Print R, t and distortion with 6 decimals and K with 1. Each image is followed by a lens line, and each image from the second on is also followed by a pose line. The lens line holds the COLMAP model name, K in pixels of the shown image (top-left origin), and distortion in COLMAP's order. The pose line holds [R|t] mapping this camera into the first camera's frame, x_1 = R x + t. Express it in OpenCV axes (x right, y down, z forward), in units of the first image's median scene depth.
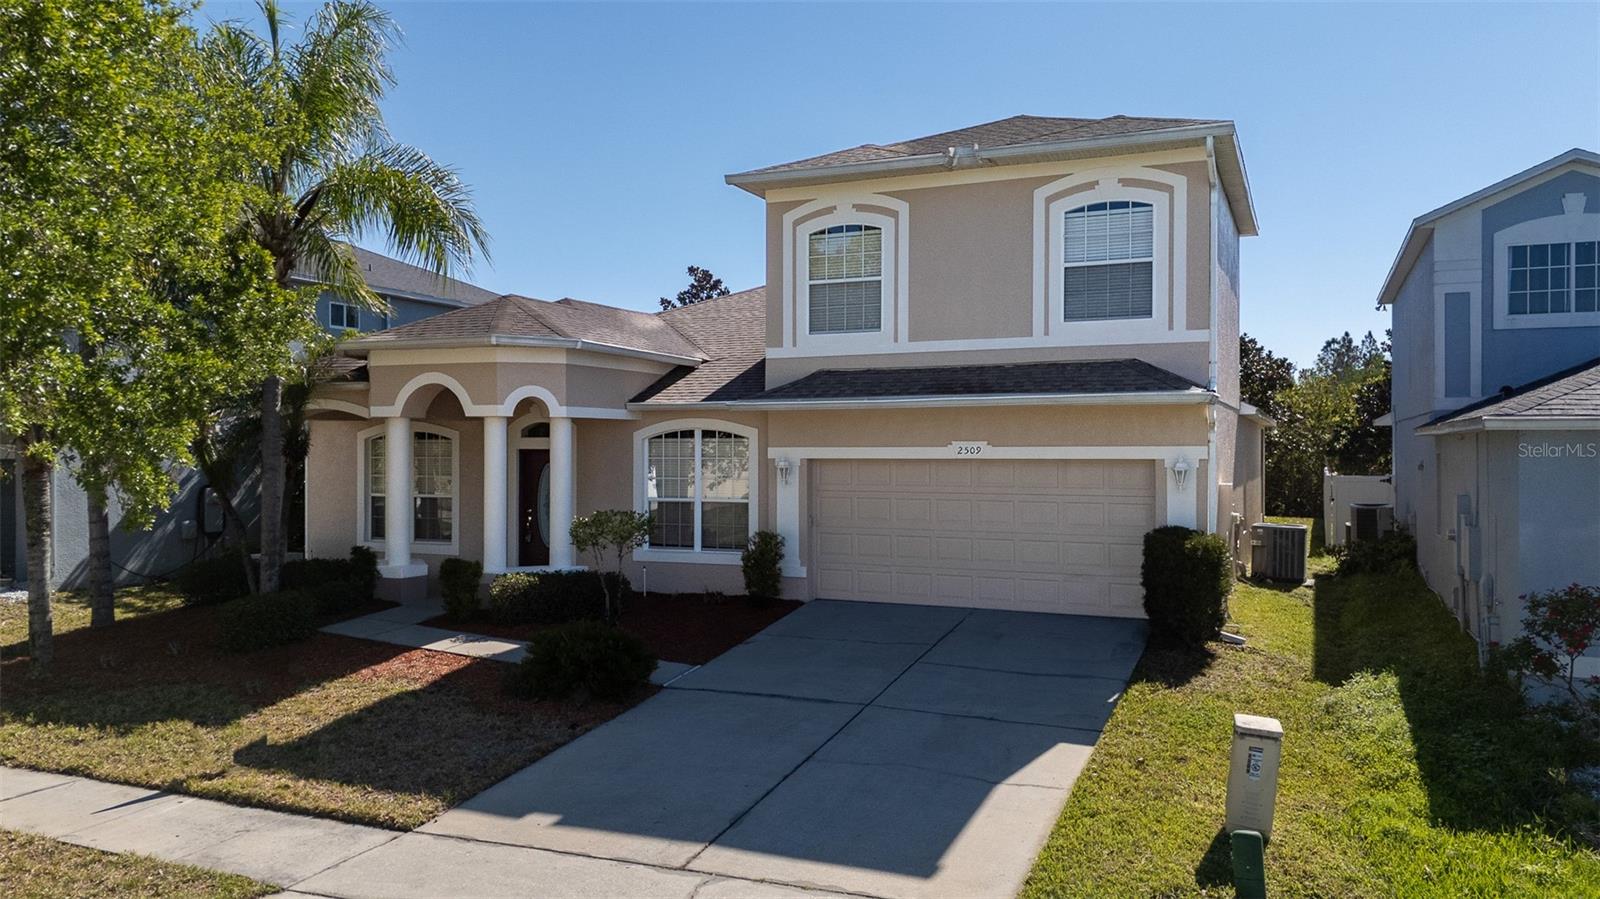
lens RADIAL K [[1178.1, 0, 800.0], [0, 1178.1, 449.5], [0, 0, 1]] dist [0.011189, 0.000961]
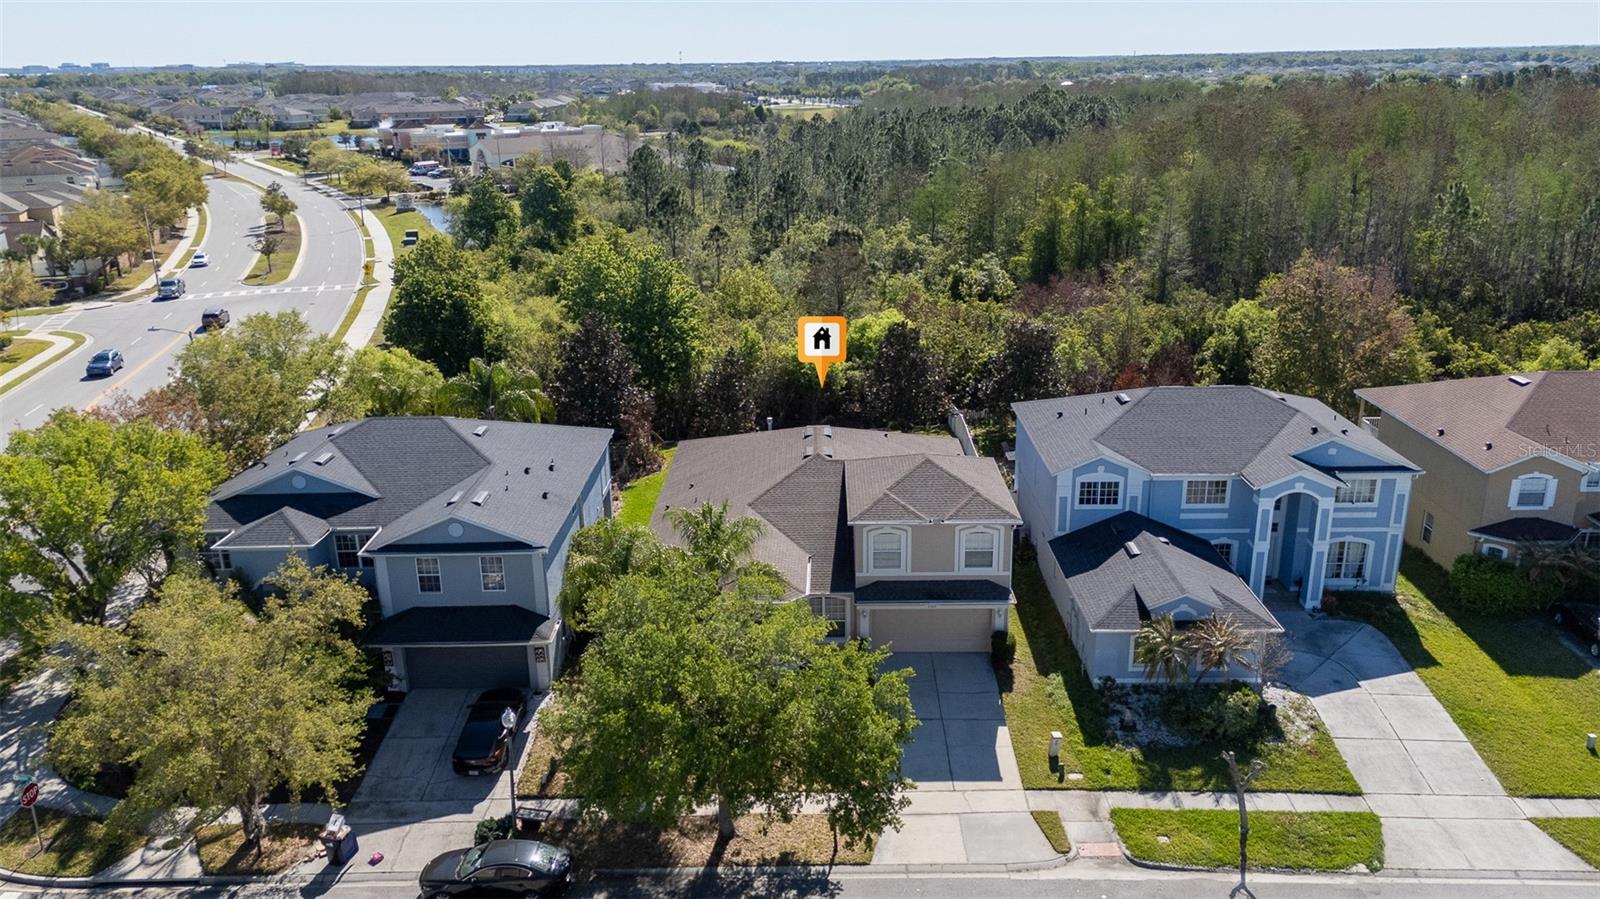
lens RADIAL K [[1165.0, 0, 784.3], [0, 1165.0, 439.6], [0, 0, 1]] dist [0.042946, -0.002259]
pose [[0.924882, -0.136305, 0.354985, -1.169944], [0.021758, 0.950987, 0.308465, -1.297304], [-0.379631, -0.277570, 0.882516, -1.322300]]
